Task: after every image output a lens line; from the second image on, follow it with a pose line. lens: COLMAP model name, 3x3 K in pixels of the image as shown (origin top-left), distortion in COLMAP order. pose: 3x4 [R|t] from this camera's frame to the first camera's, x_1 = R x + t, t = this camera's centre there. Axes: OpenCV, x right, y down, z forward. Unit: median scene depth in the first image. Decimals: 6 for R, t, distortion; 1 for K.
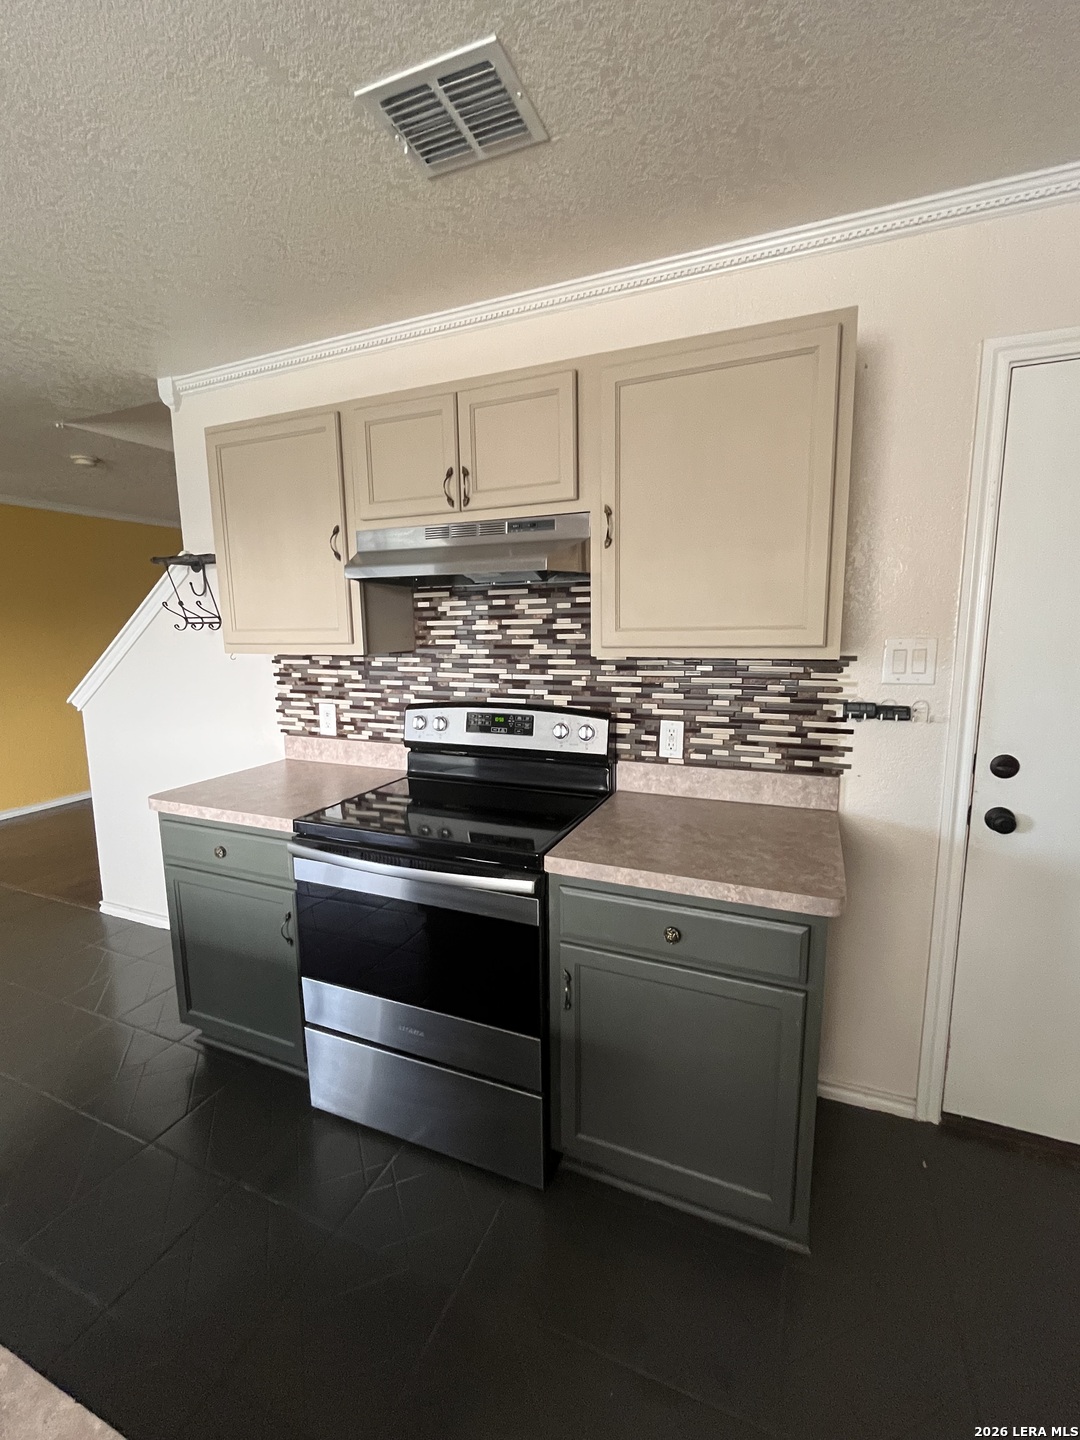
lens RADIAL K [[630.6, 0, 538.3], [0, 630.6, 715.7], [0, 0, 1]] dist [-0.005483, -0.000160]
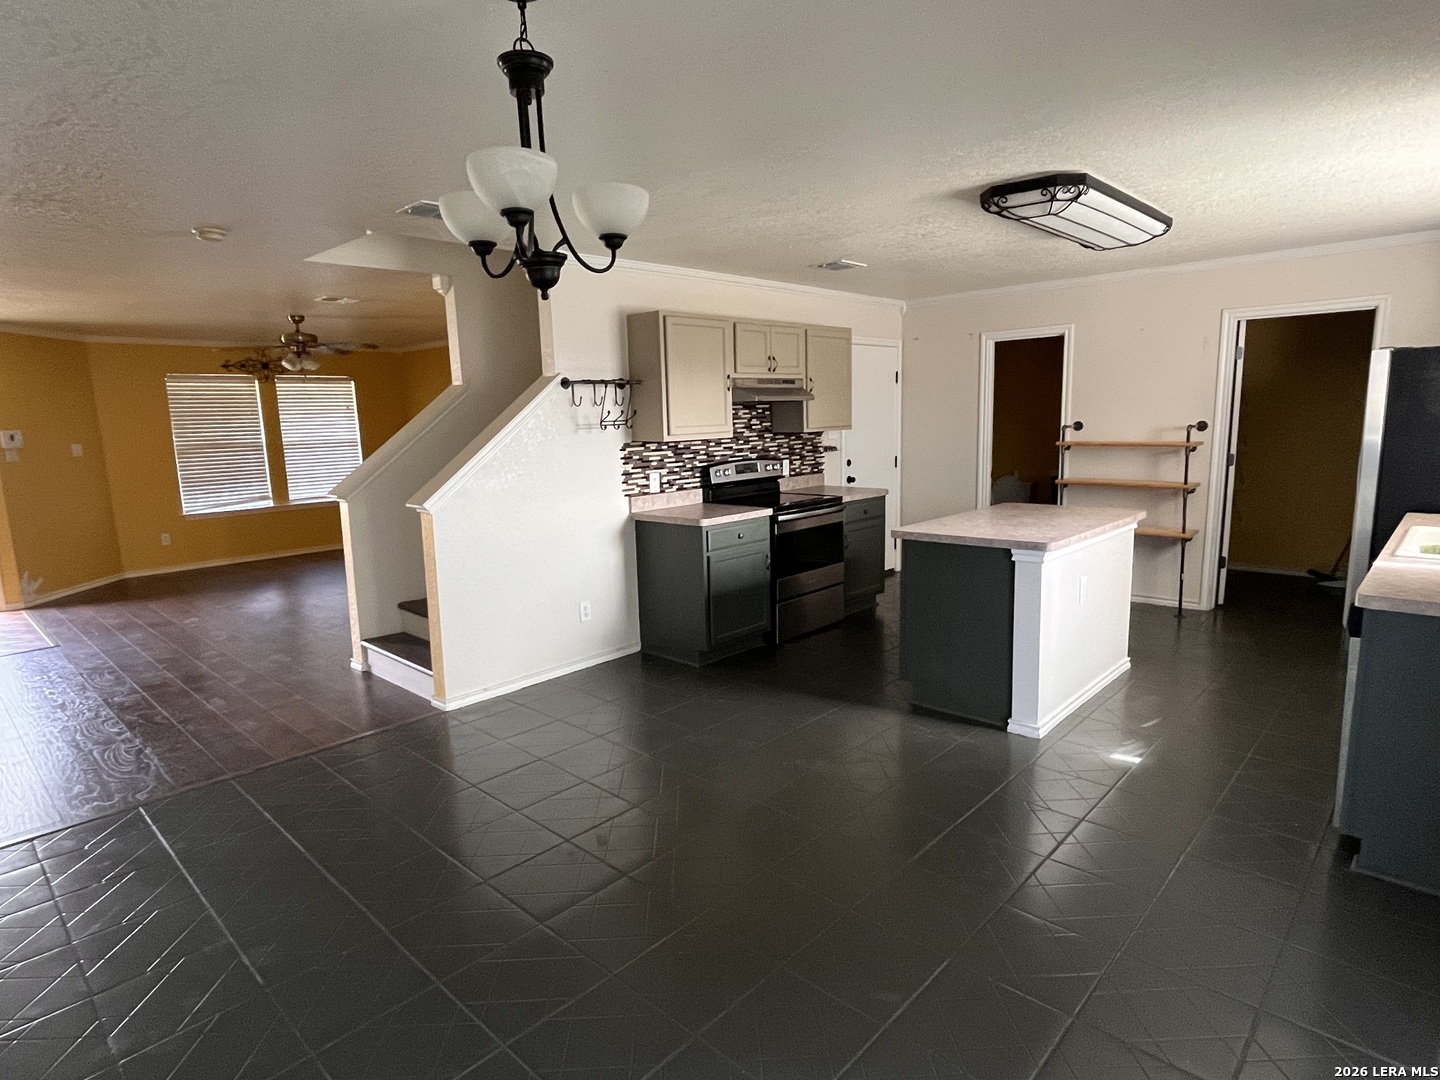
lens RADIAL K [[792.0, 0, 719.5], [0, 792.0, 541.0], [0, 0, 1]] dist [-0.004318, -0.000857]
pose [[0.344021, -0.144438, 0.927786, -2.462830], [0.168851, 0.981506, 0.090192, -0.002929], [-0.923655, 0.125629, 0.362047, 0.135152]]
